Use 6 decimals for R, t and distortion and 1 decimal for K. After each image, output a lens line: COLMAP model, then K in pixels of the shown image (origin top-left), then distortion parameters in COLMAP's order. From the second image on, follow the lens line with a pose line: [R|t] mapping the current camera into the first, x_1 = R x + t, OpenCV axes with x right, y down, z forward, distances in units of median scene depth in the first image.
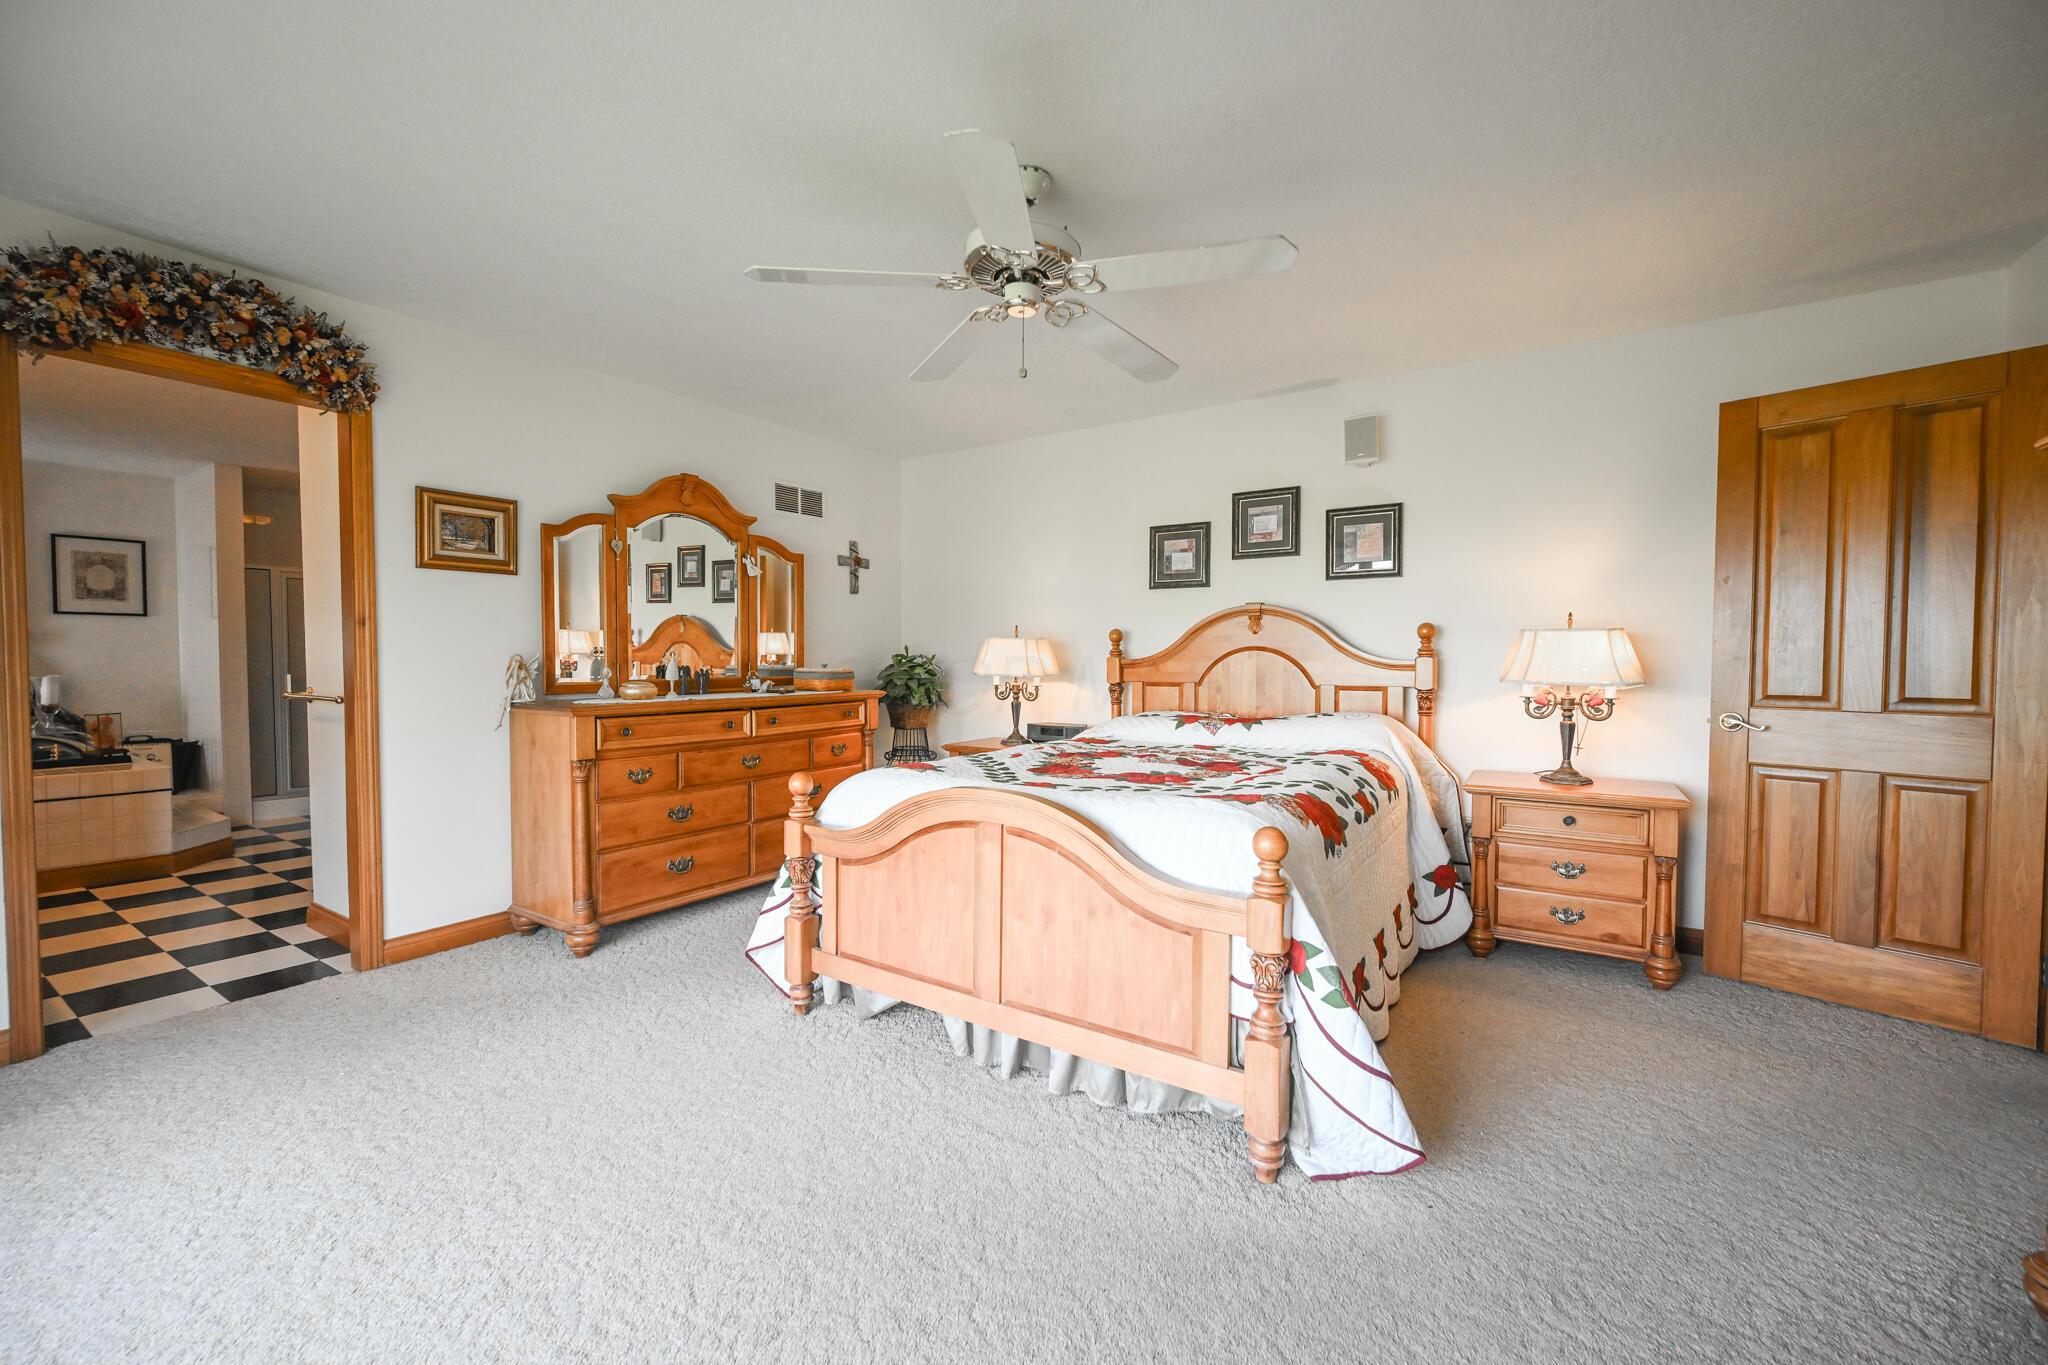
lens RADIAL K [[834.7, 0, 1013.9], [0, 834.7, 686.9], [0, 0, 1]] dist [-0.000524, 0.000003]
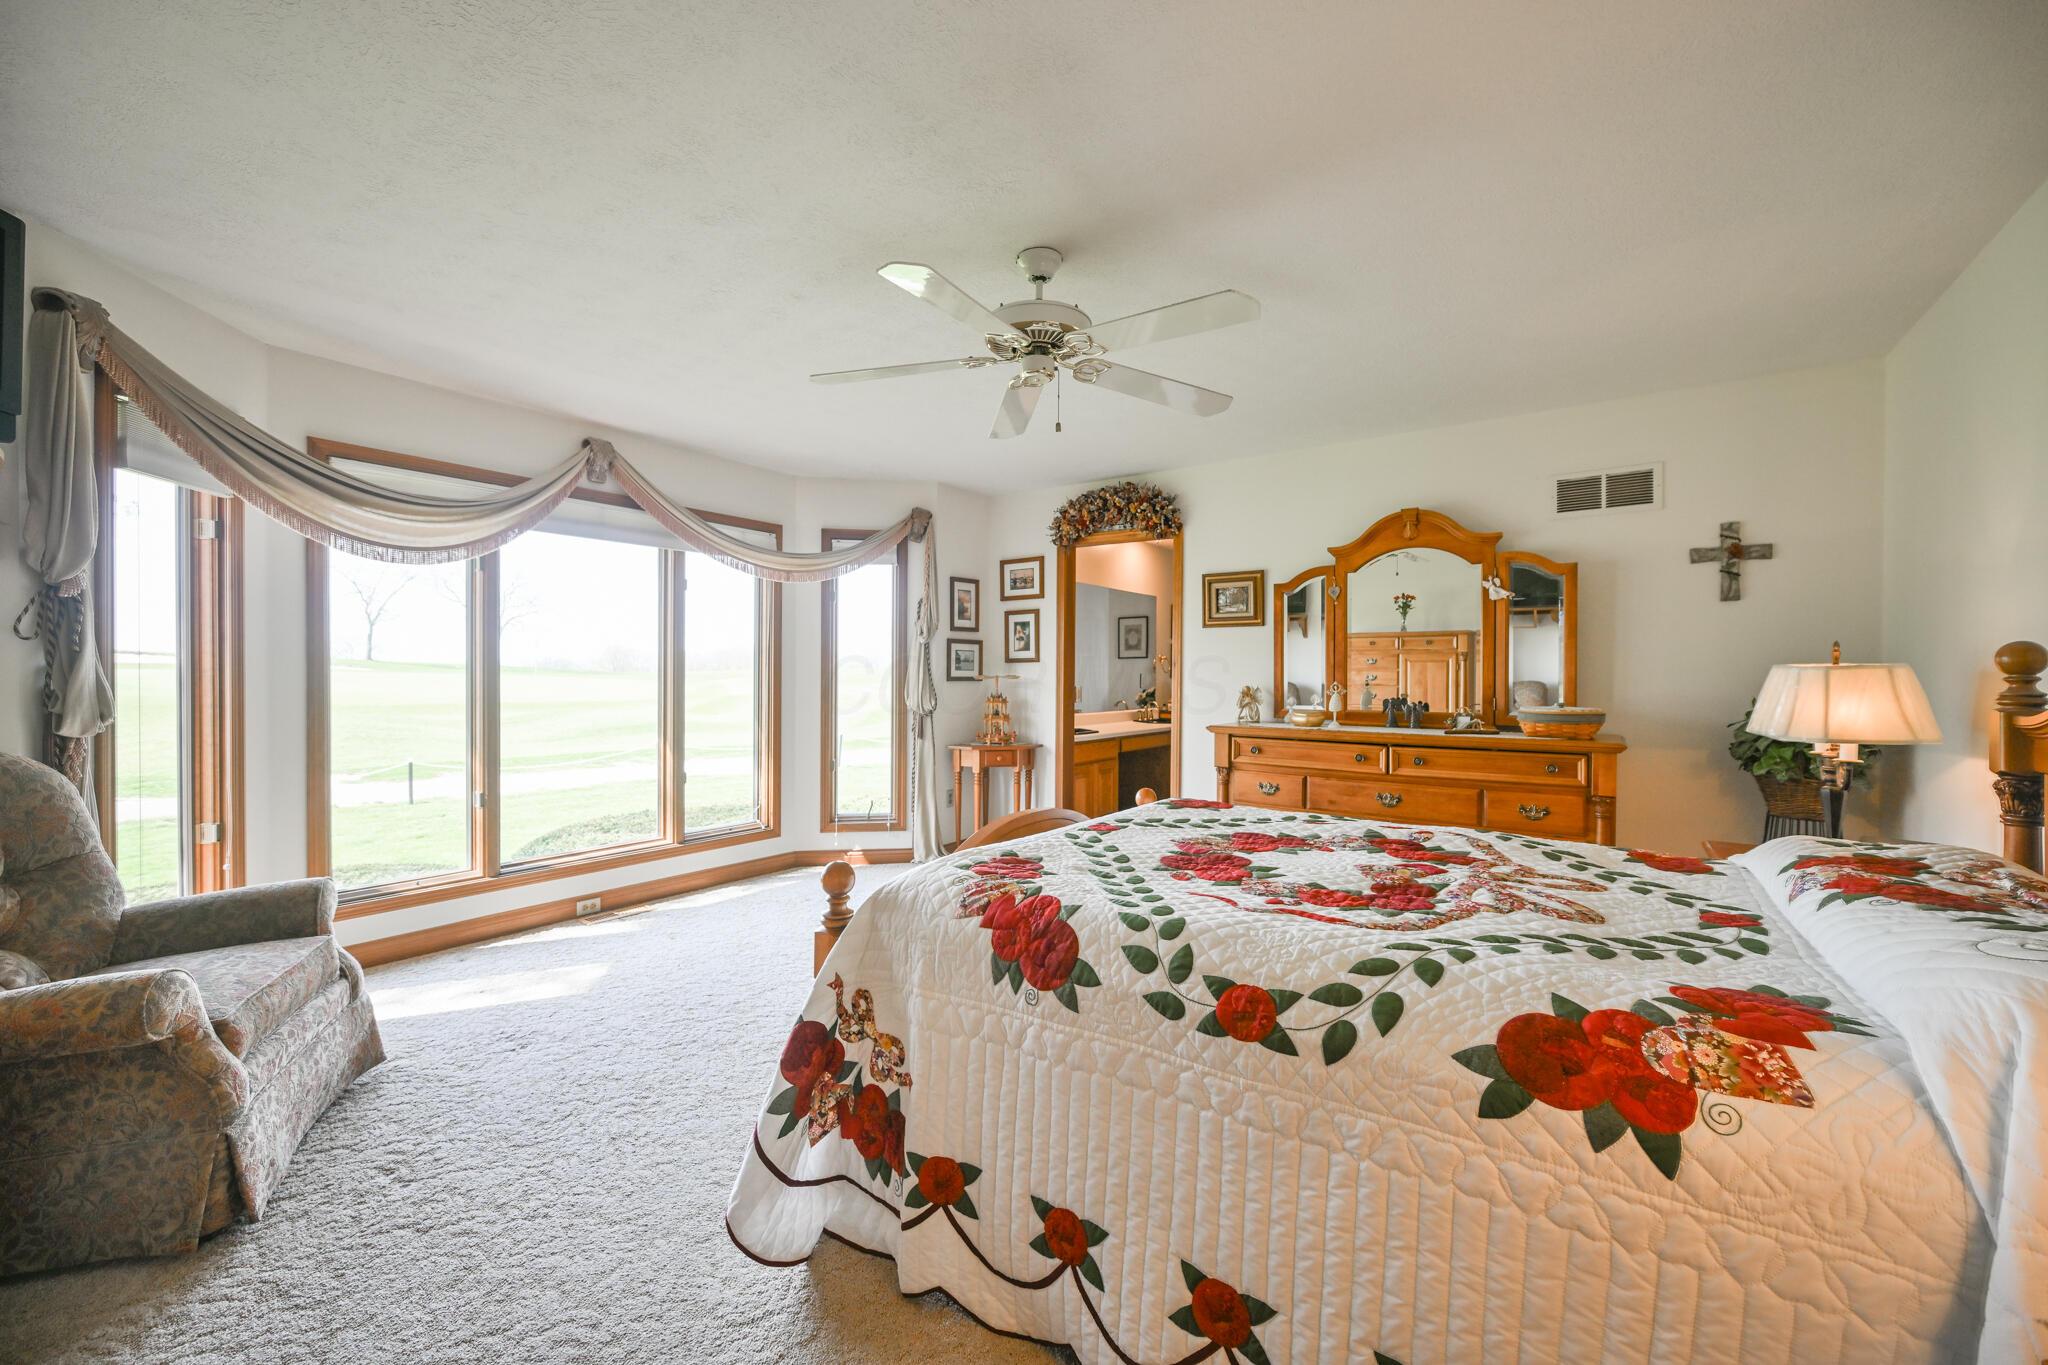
lens RADIAL K [[814.7, 0, 1024.0], [0, 814.7, 682.5], [0, 0, 1]] dist [-0.009287, 0.000038]
pose [[-0.044612, 0.005773, -0.998988, 0.488784], [-0.043913, 0.999005, 0.007734, -0.026180], [0.998039, 0.044214, -0.044314, 0.471677]]
